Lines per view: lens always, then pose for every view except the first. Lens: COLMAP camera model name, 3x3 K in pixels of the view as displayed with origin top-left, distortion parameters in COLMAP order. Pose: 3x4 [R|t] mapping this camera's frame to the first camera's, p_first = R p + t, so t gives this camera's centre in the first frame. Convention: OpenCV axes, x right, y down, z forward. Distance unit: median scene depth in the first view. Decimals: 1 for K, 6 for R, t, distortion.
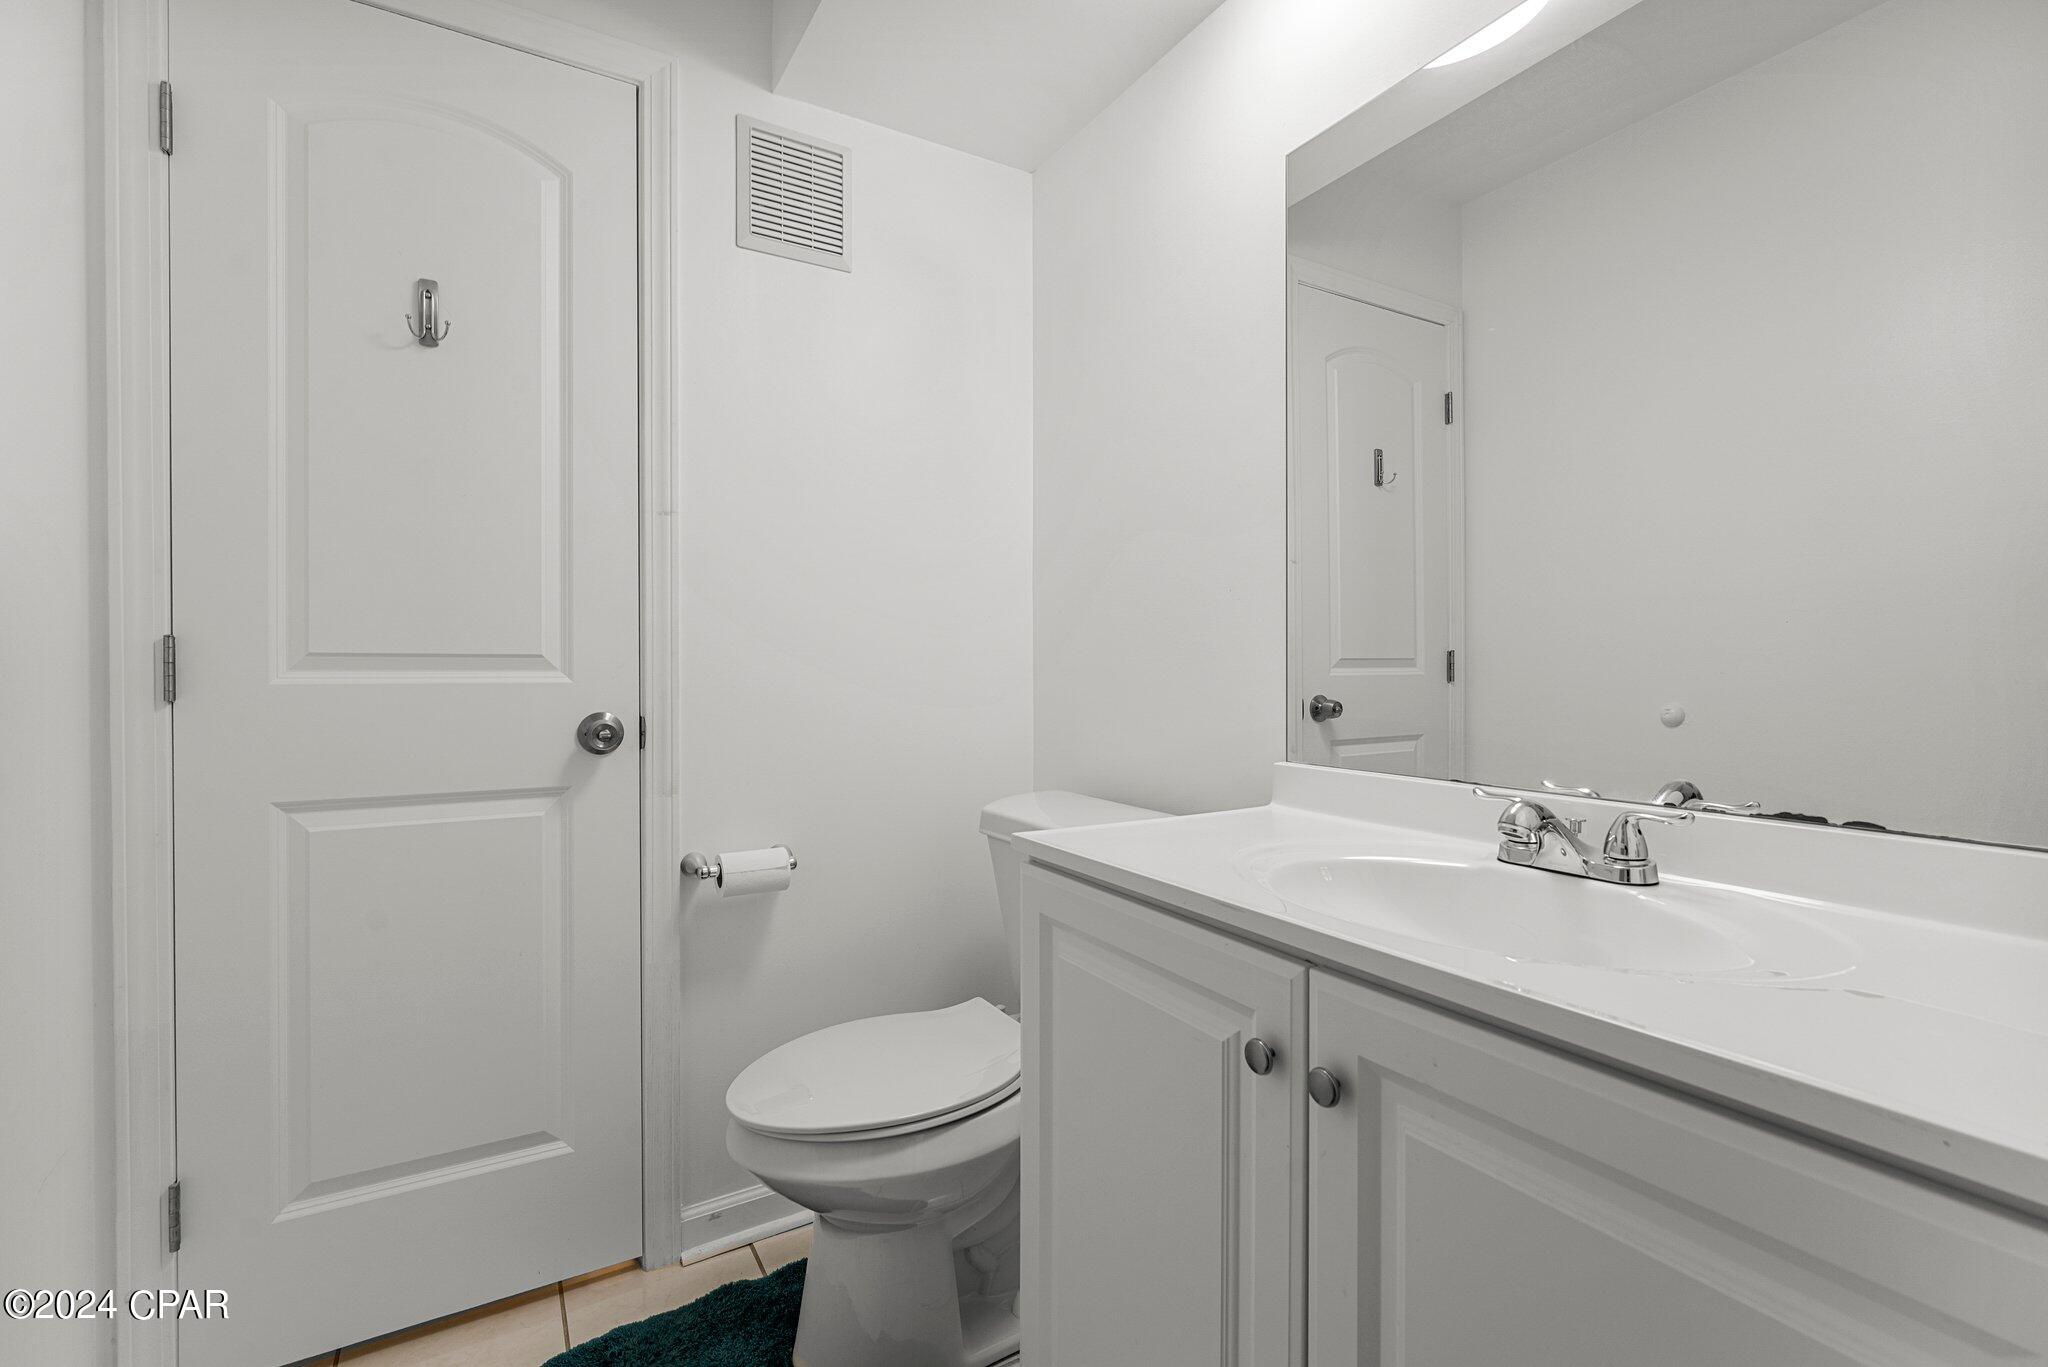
lens RADIAL K [[896.2, 0, 1028.8], [0, 896.2, 678.6], [0, 0, 1]] dist [0.001547, -0.000893]
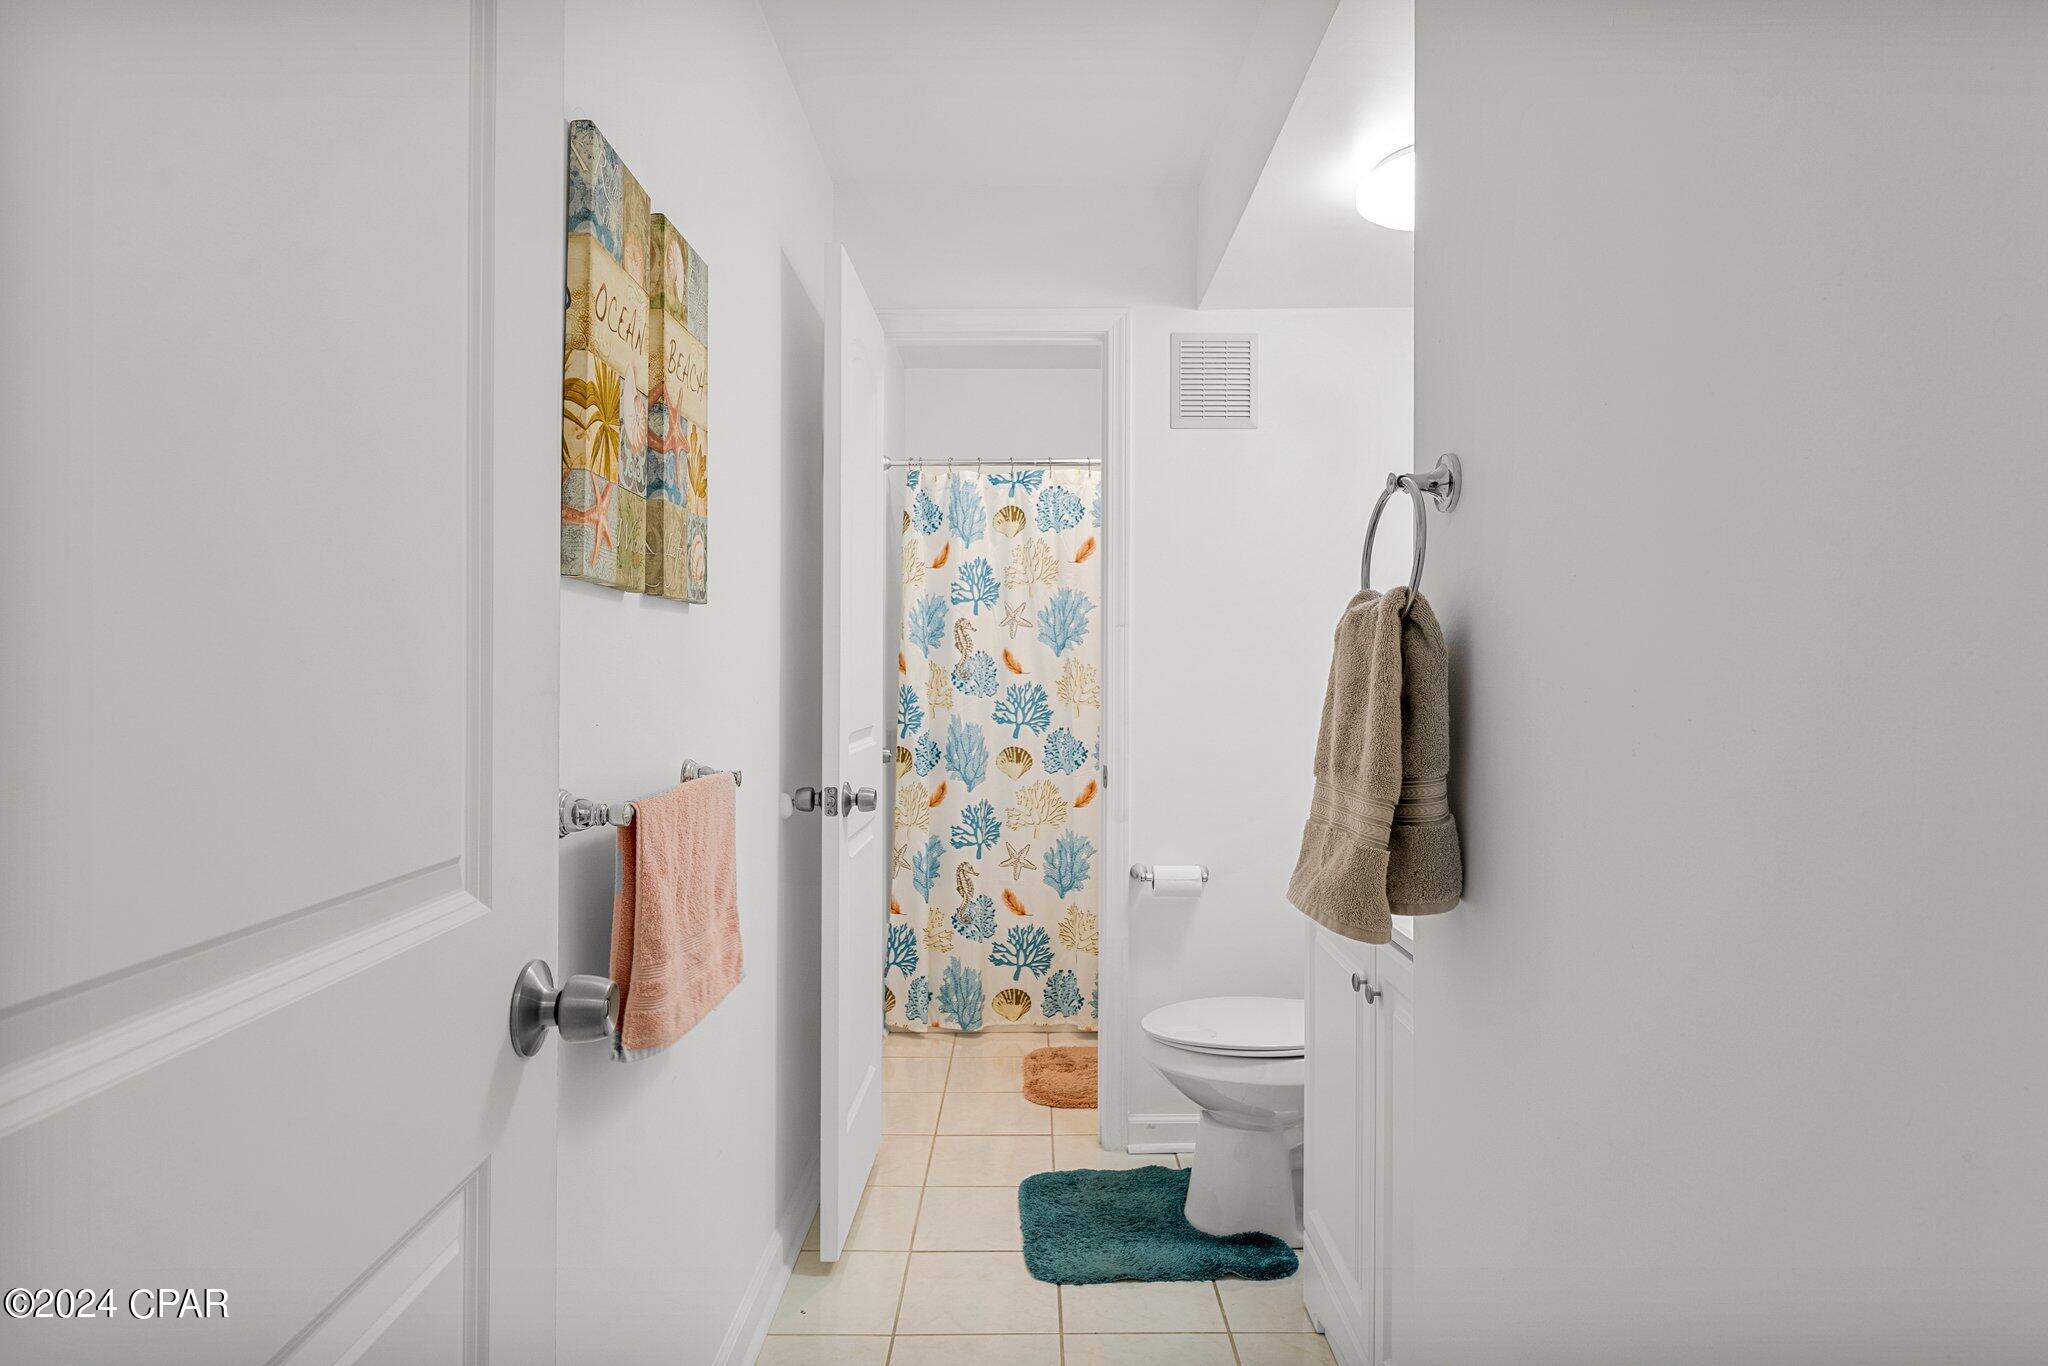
lens RADIAL K [[1164.6, 0, 1035.0], [0, 1164.6, 686.1], [0, 0, 1]] dist [-0.002441, -0.000732]
pose [[0.853754, 0.006702, -0.520634, 0.444458], [-0.007816, 0.999969, 0.000056, -0.084644], [0.520619, 0.004022, 0.853780, -0.657970]]
